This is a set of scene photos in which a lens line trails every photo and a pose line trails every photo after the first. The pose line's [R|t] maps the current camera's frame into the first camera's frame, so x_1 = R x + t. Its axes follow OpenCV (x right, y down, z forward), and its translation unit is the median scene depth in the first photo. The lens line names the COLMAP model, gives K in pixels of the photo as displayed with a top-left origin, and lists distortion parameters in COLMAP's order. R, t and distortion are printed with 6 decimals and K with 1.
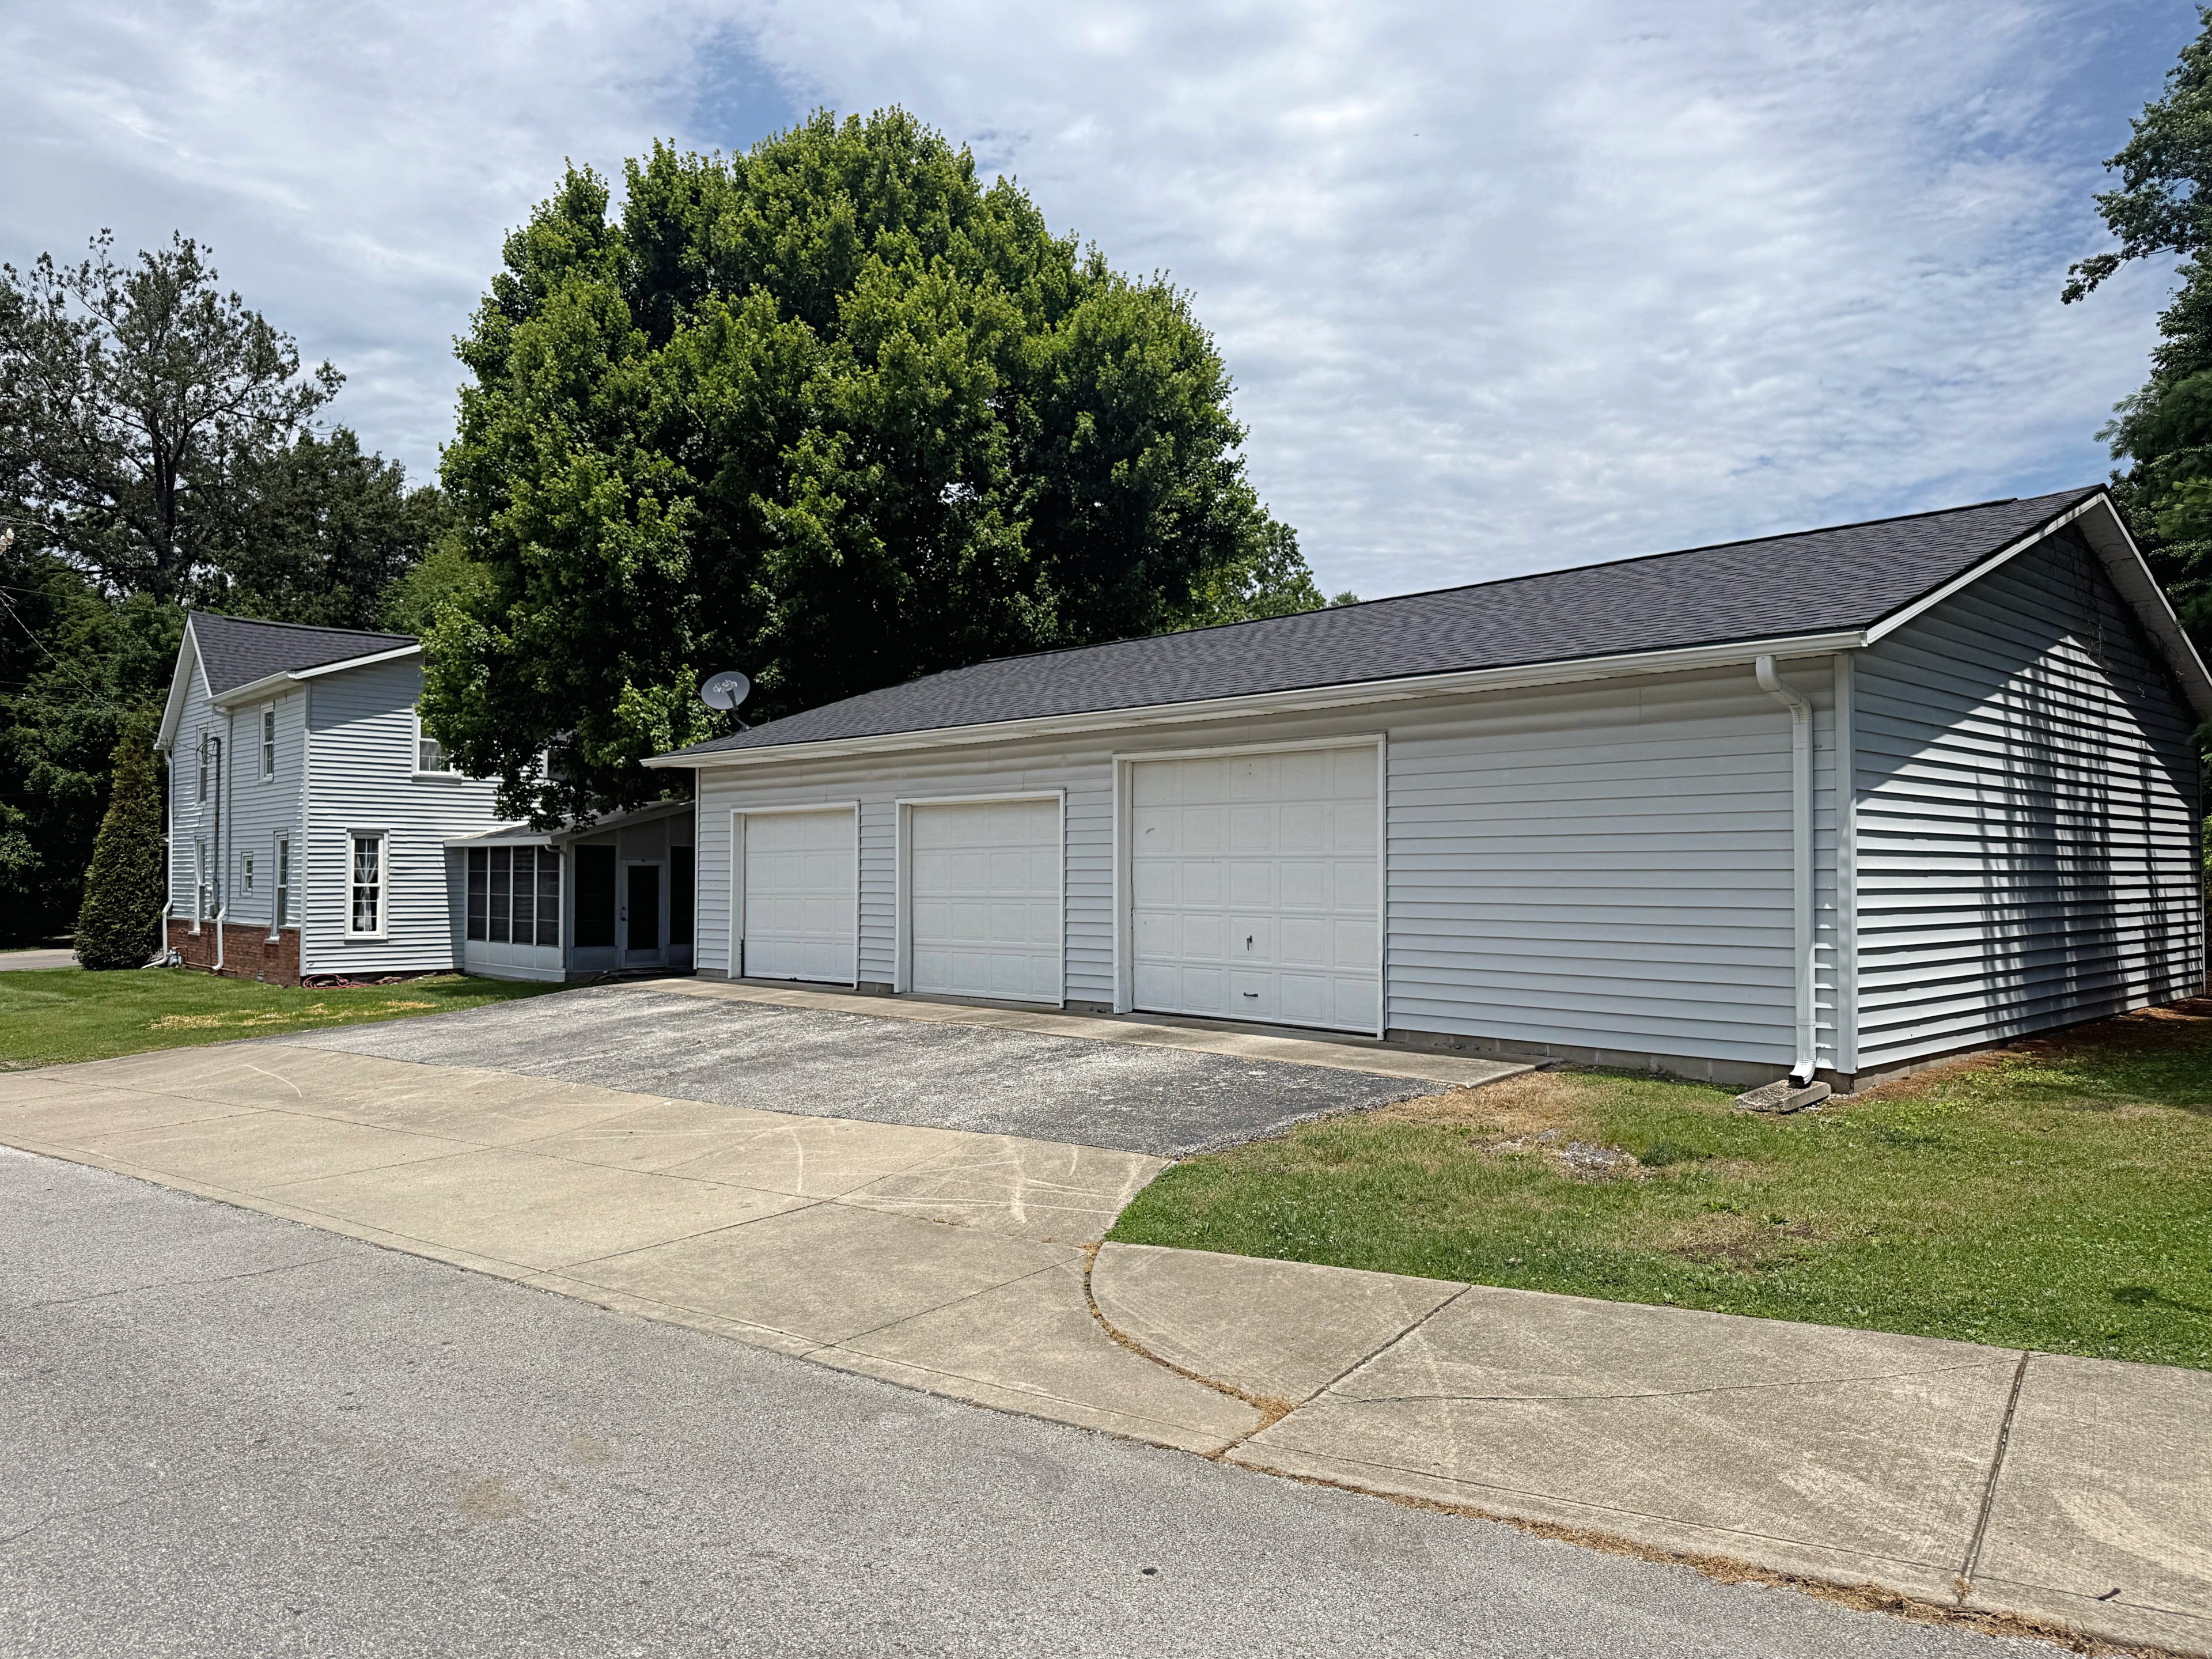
lens RADIAL K [[1579.2, 0, 1106.0], [0, 1579.2, 829.5], [0, 0, 1]] dist [0.069879, -0.089885]
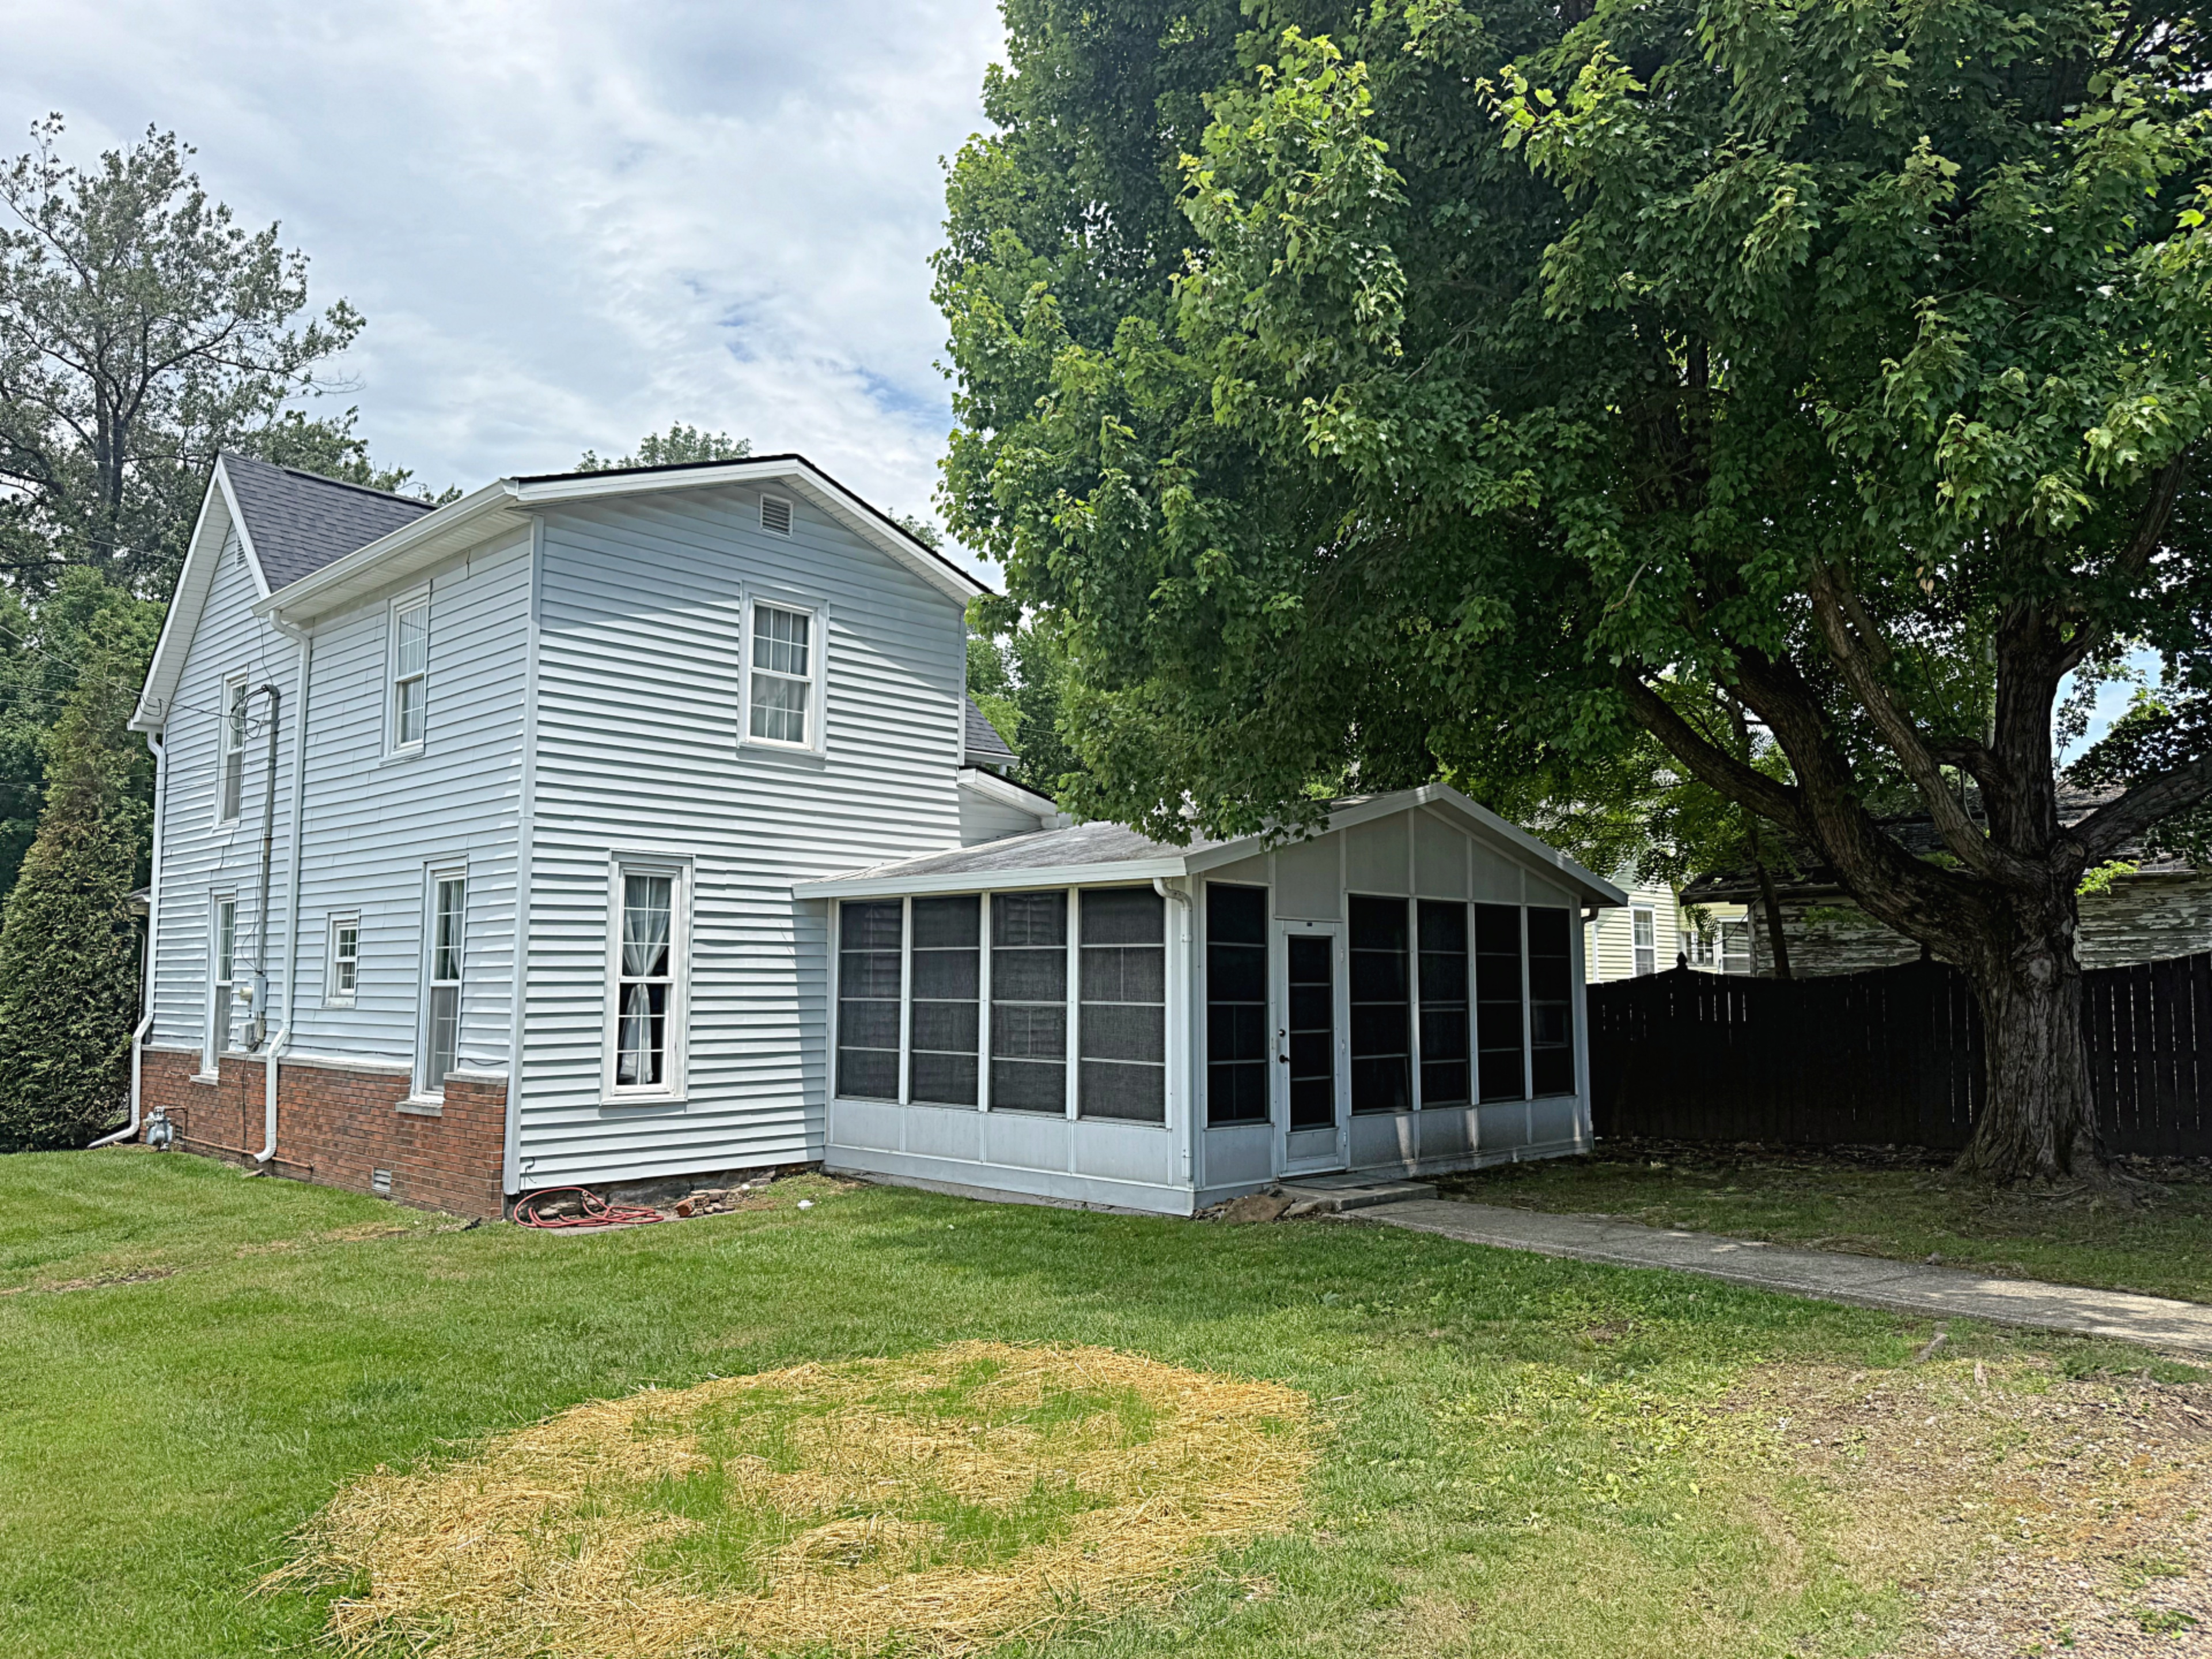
lens RADIAL K [[1517.0, 0, 1112.7], [0, 1517.0, 839.4], [0, 0, 1]] dist [0.004484, -0.032907]
pose [[0.996517, 0.008922, 0.082909, -0.473811], [-0.003024, 0.997472, -0.070990, 0.032584], [-0.083333, 0.070492, 0.994025, 0.726937]]
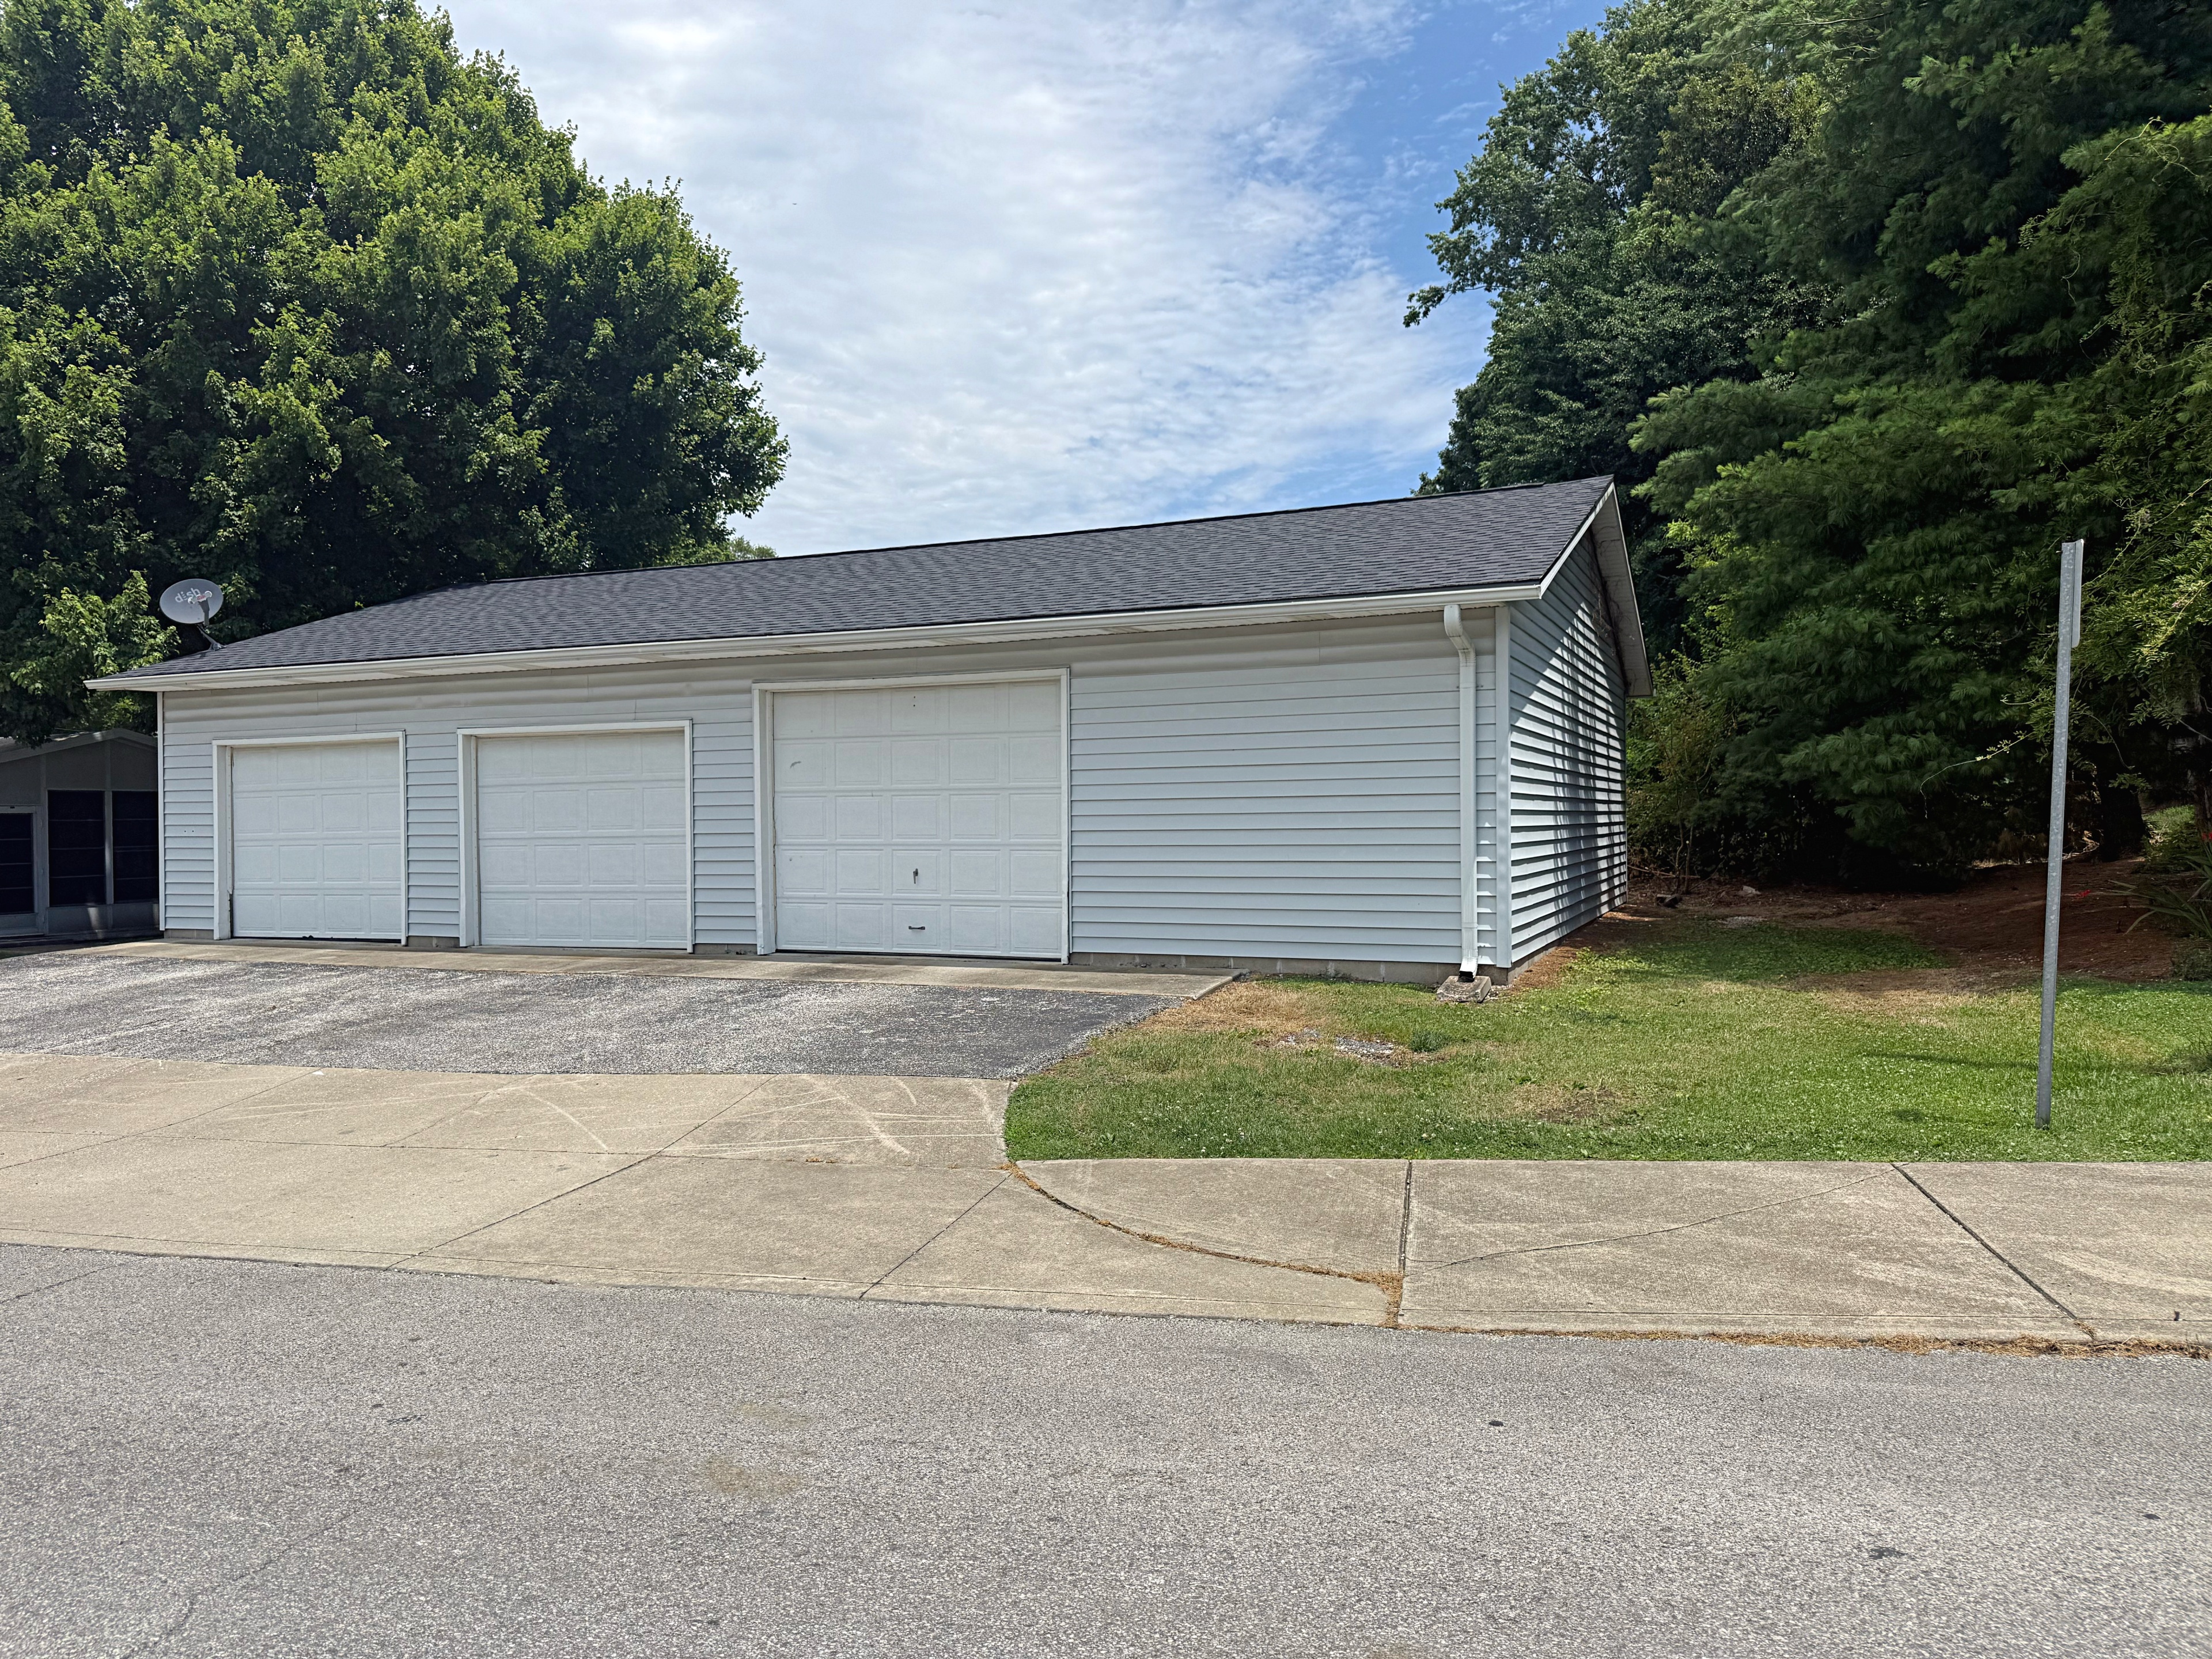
lens RADIAL K [[1571.0, 0, 1061.8], [0, 1571.0, 816.8], [0, 0, 1]] dist [0.081699, -0.100439]
pose [[0.923334, -0.008658, 0.383901, -0.132061], [0.000254, 0.999759, 0.021937, 0.008353], [-0.383999, -0.020157, 0.923114, 0.030050]]
